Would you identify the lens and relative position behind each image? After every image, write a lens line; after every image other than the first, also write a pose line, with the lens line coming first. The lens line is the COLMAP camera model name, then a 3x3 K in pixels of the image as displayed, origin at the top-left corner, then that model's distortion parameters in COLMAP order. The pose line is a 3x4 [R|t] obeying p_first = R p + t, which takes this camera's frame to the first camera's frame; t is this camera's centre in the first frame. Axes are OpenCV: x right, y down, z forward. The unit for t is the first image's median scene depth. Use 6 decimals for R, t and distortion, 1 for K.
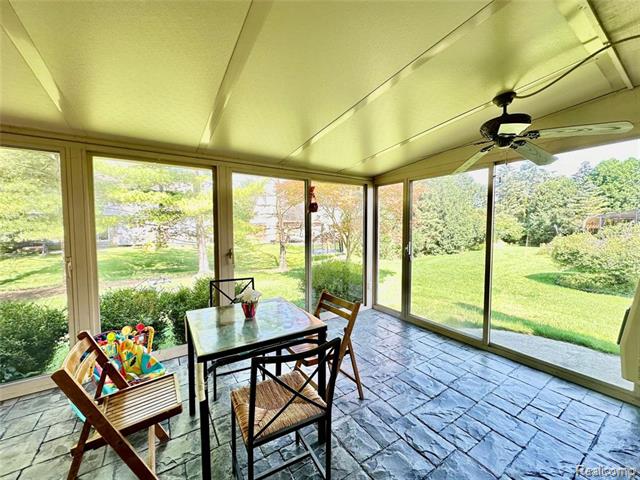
lens RADIAL K [[255.8, 0, 319.5], [0, 255.8, 240.1], [0, 0, 1]] dist [-0.001937, 0.001229]
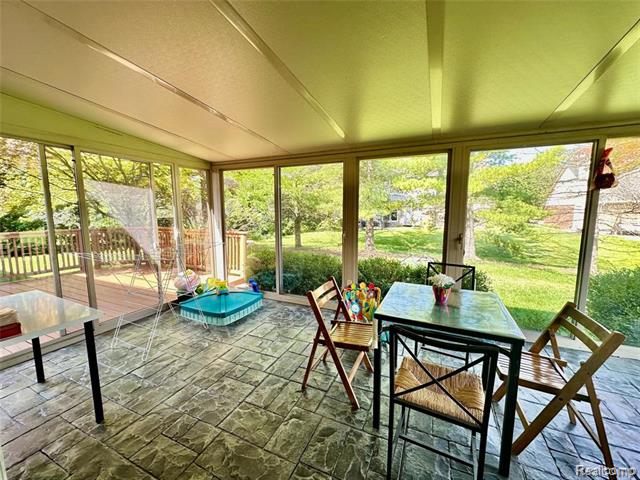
lens RADIAL K [[255.8, 0, 321.8], [0, 255.8, 242.6], [0, 0, 1]] dist [-0.001937, 0.001229]
pose [[0.541730, 0.106552, -0.833772, 0.181631], [-0.043901, 0.994166, 0.098526, -0.004848], [0.839405, -0.016771, 0.543247, 0.041396]]
